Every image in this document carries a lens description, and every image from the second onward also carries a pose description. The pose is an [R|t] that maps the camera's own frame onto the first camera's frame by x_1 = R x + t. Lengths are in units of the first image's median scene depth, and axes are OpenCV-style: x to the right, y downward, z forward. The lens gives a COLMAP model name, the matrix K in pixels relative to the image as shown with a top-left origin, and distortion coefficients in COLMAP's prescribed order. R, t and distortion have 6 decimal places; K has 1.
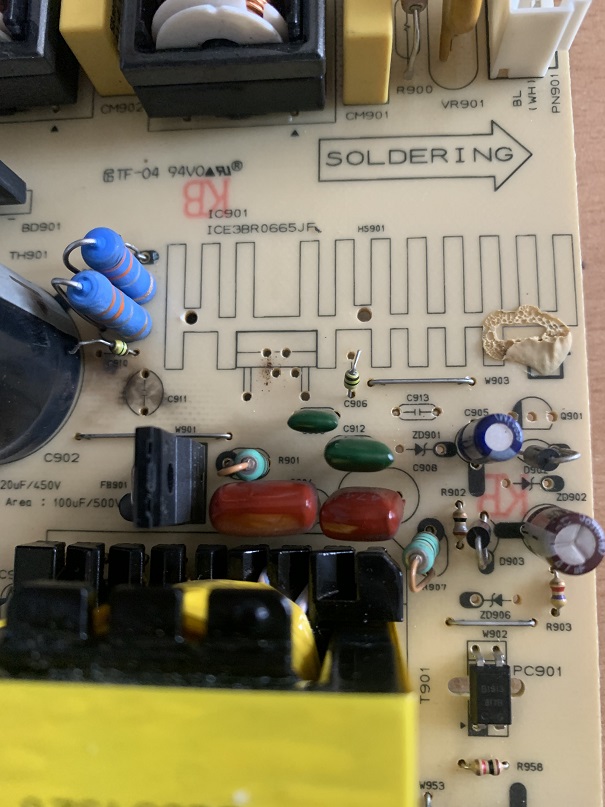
lens RADIAL K [[663.4, 0, 305.4], [0, 663.4, 404.0], [0, 0, 1]] dist [-0.080490, 0.042154]
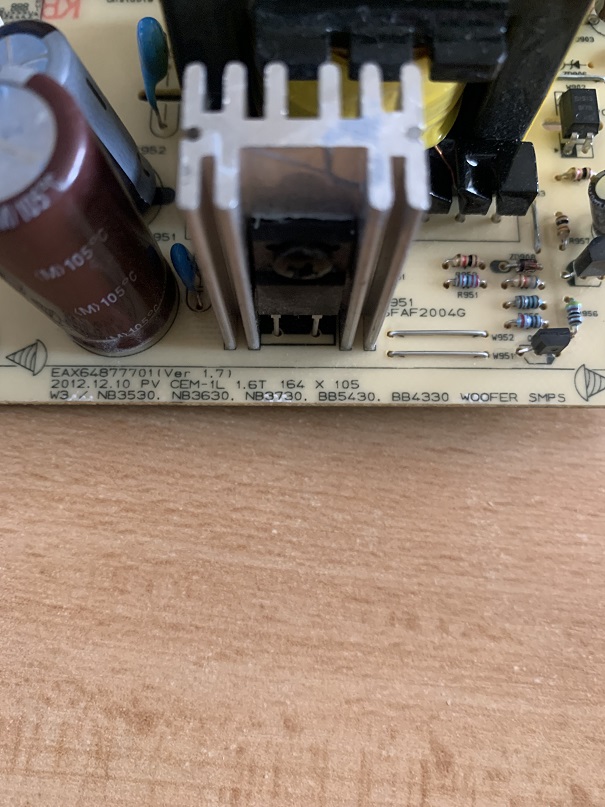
lens RADIAL K [[663.4, 0, 297.6], [0, 663.4, 401.0], [0, 0, 1]] dist [-0.080490, 0.042154]
pose [[0.996740, 0.025158, 0.076653, -0.294384], [-0.016123, 0.993085, -0.116283, 1.031723], [-0.079048, 0.114668, 0.990254, -0.090522]]
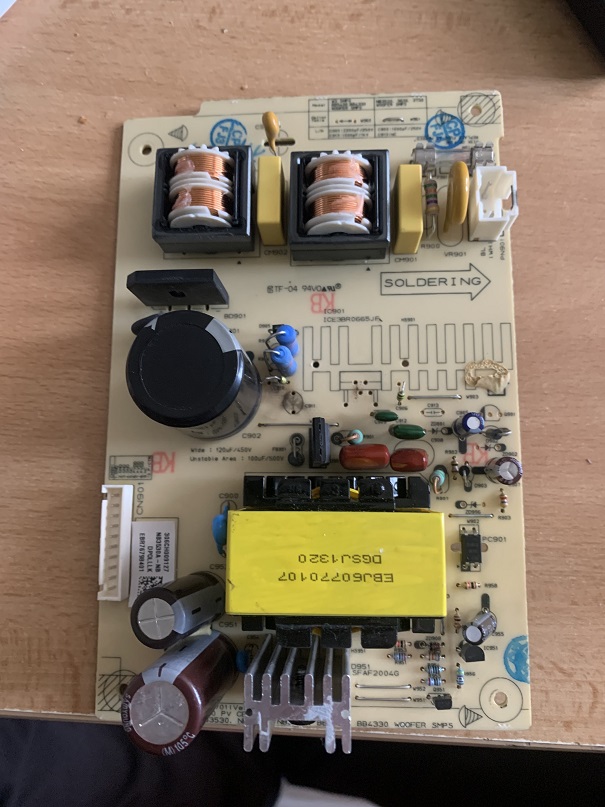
lens RADIAL K [[608.3, 0, 296.2], [0, 608.3, 399.8], [0, 0, 1]] dist [-0.011163, -0.021723]
pose [[0.999986, -0.000136, 0.005277, -0.255758], [0.000242, 0.999799, -0.020066, 0.010989], [-0.005273, 0.020067, 0.999785, -0.847771]]
